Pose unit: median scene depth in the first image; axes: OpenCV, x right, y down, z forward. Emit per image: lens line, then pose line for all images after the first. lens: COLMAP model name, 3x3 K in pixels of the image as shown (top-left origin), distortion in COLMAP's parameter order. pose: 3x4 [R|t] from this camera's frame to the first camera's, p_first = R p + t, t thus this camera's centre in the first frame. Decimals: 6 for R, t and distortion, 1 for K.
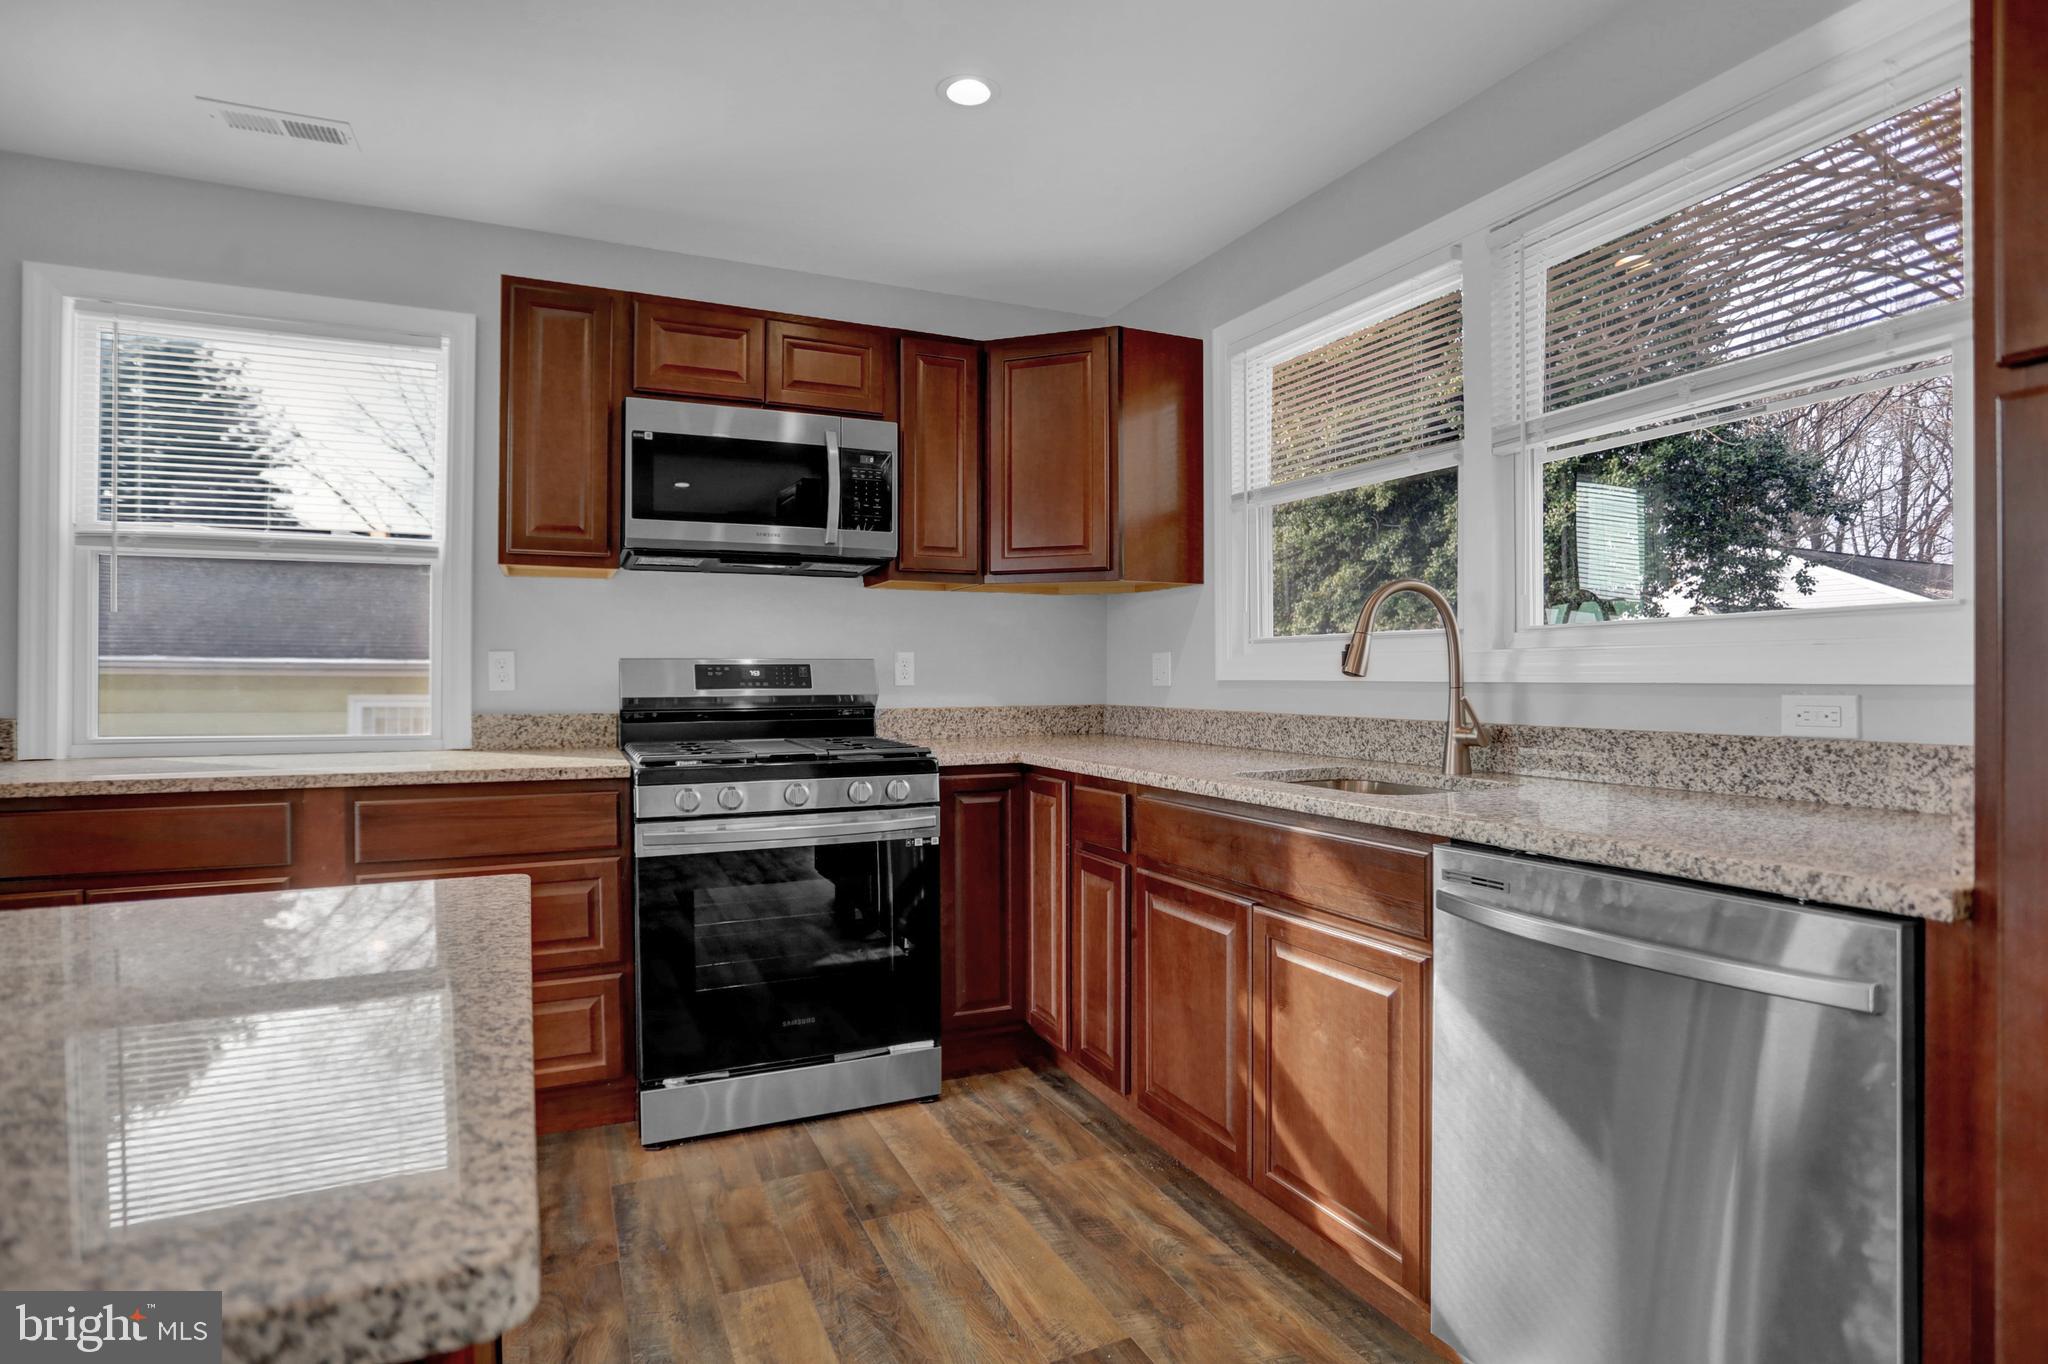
lens RADIAL K [[1044.9, 0, 1021.8], [0, 1044.9, 684.3], [0, 0, 1]] dist [-0.080607, 0.040237]
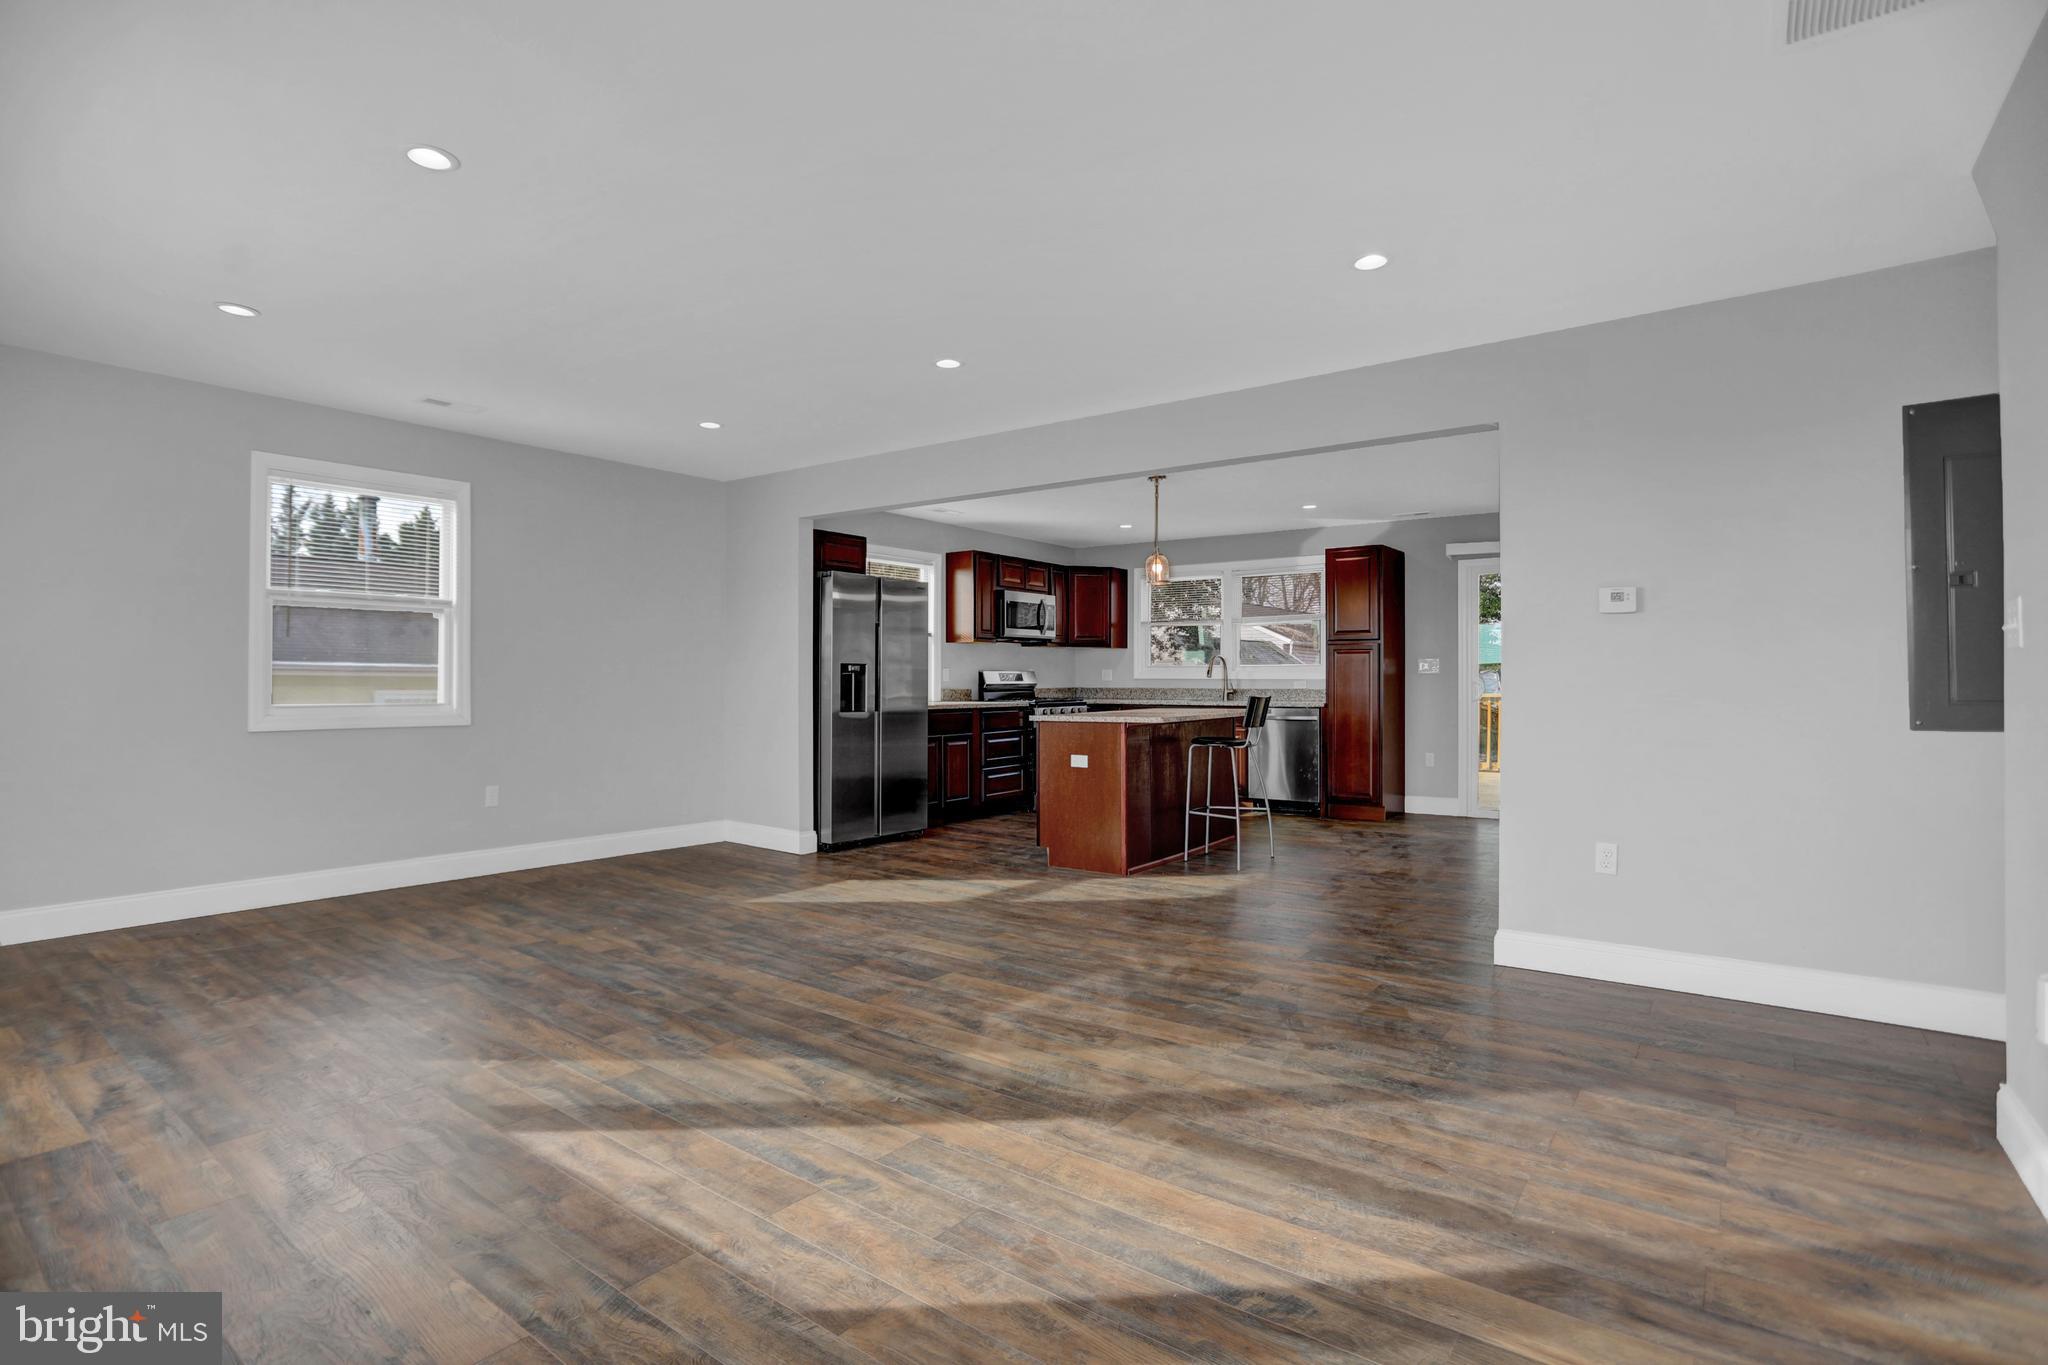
lens RADIAL K [[996.0, 0, 1021.7], [0, 996.0, 678.6], [0, 0, 1]] dist [-0.069685, 0.028986]
pose [[0.877857, 0.002579, 0.478917, -1.762756], [0.001075, 0.999972, -0.007356, 0.019765], [-0.478922, 0.006972, 0.877830, -1.696639]]
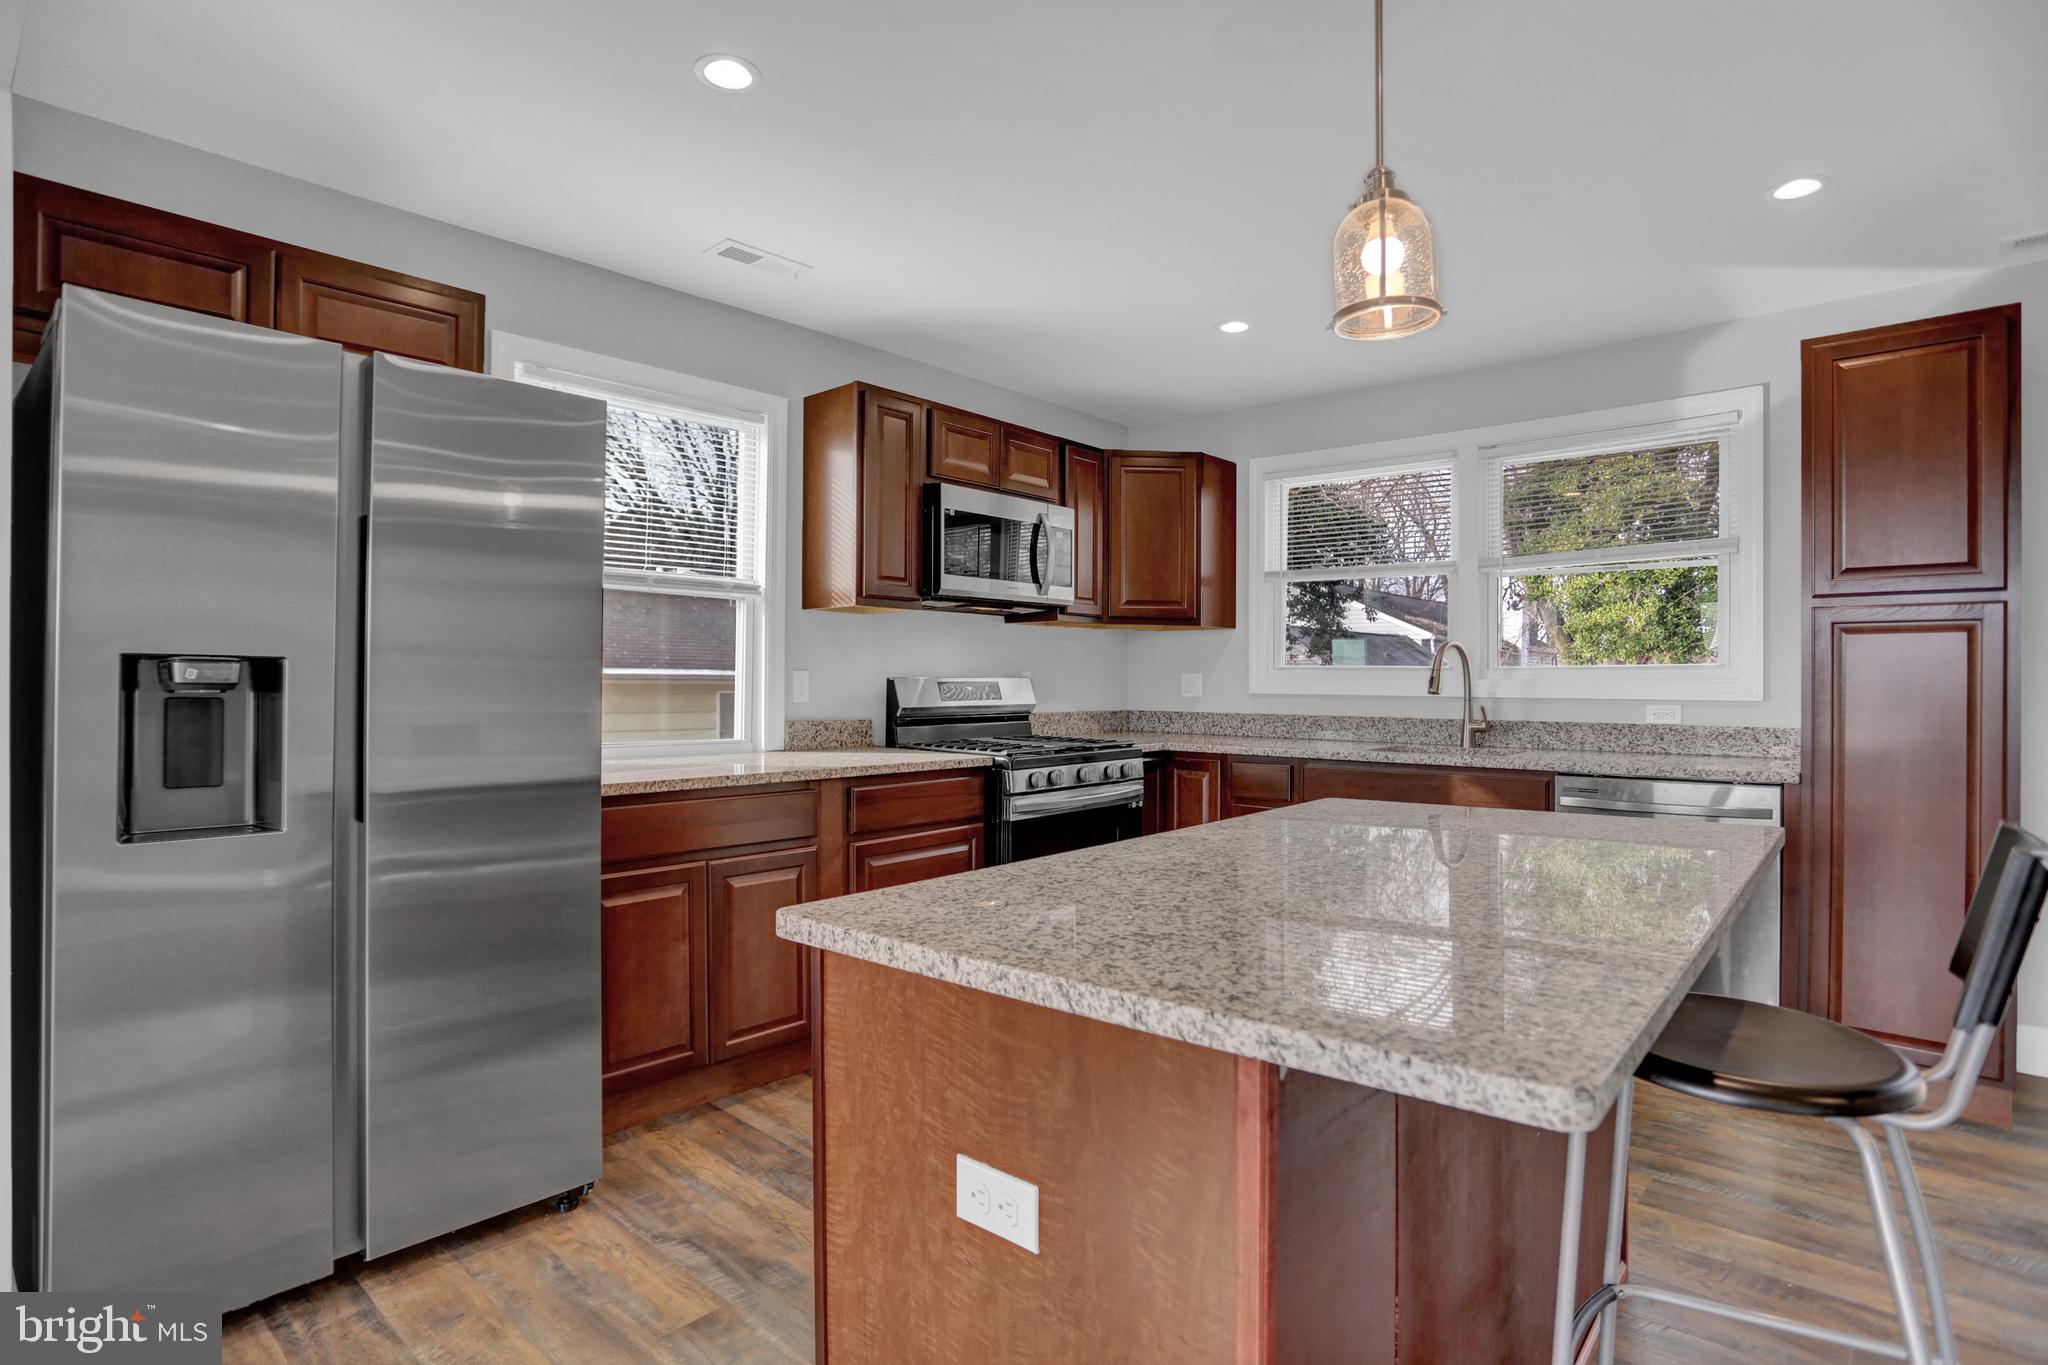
lens RADIAL K [[1044.9, 0, 1021.8], [0, 1044.9, 684.8], [0, 0, 1]] dist [-0.080607, 0.040237]
pose [[0.915552, 0.003735, 0.402182, -0.802172], [-0.003237, 0.999993, -0.001917, -0.014193], [-0.402187, 0.000453, 0.915558, -0.273395]]
